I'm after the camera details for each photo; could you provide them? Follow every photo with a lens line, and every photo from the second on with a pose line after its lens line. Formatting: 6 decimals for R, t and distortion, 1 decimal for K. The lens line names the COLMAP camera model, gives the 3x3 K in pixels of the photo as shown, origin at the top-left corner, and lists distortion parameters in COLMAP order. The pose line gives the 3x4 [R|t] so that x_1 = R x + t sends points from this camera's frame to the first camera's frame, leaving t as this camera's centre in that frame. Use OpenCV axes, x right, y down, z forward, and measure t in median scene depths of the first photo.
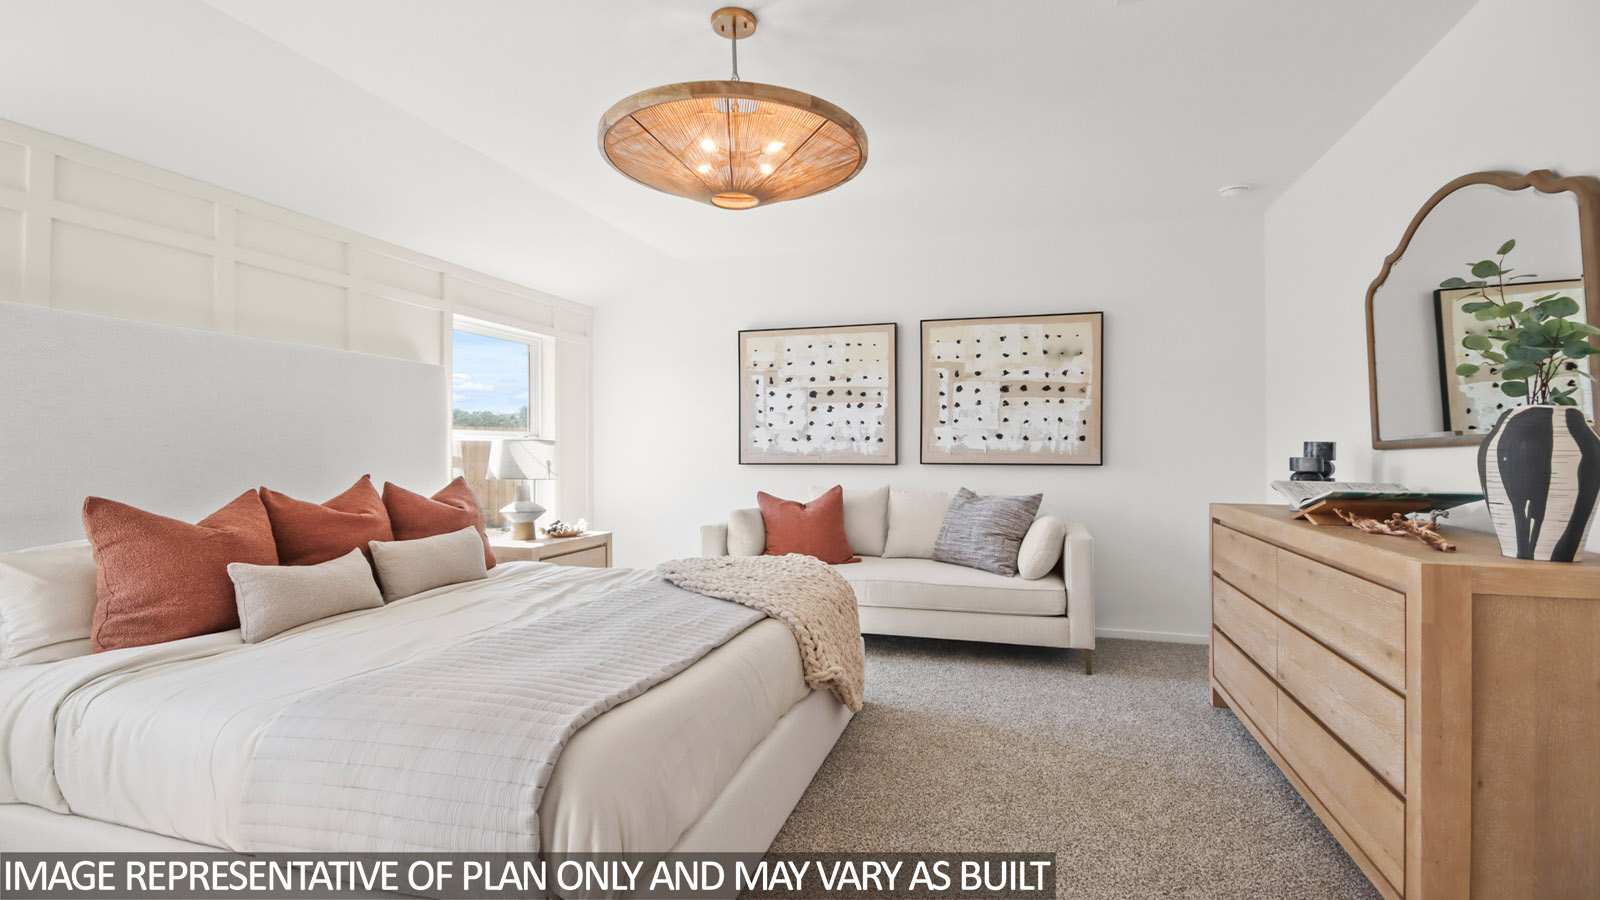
lens RADIAL K [[743.3, 0, 802.5], [0, 743.3, 455.5], [0, 0, 1]] dist [0.000484, 0.000864]
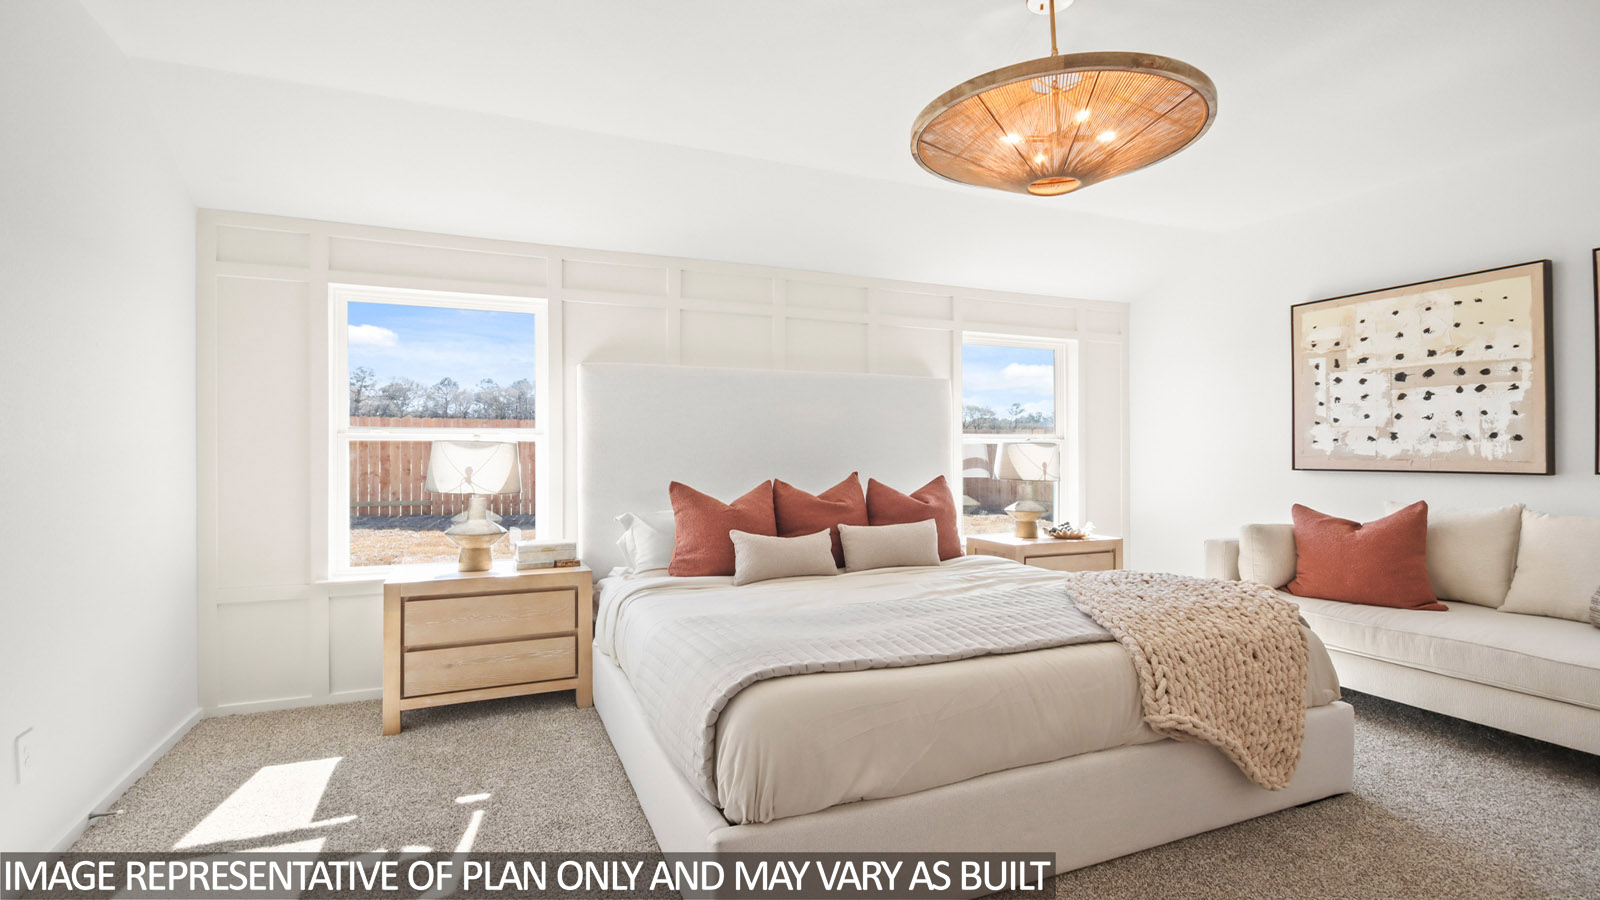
lens RADIAL K [[743.3, 0, 802.5], [0, 743.3, 455.5], [0, 0, 1]] dist [0.000484, 0.000864]
pose [[0.655241, 0.002907, -0.755415, 0.198535], [-0.006094, 0.999980, -0.001438, 0.000402], [0.755396, 0.005546, 0.655246, 0.071784]]
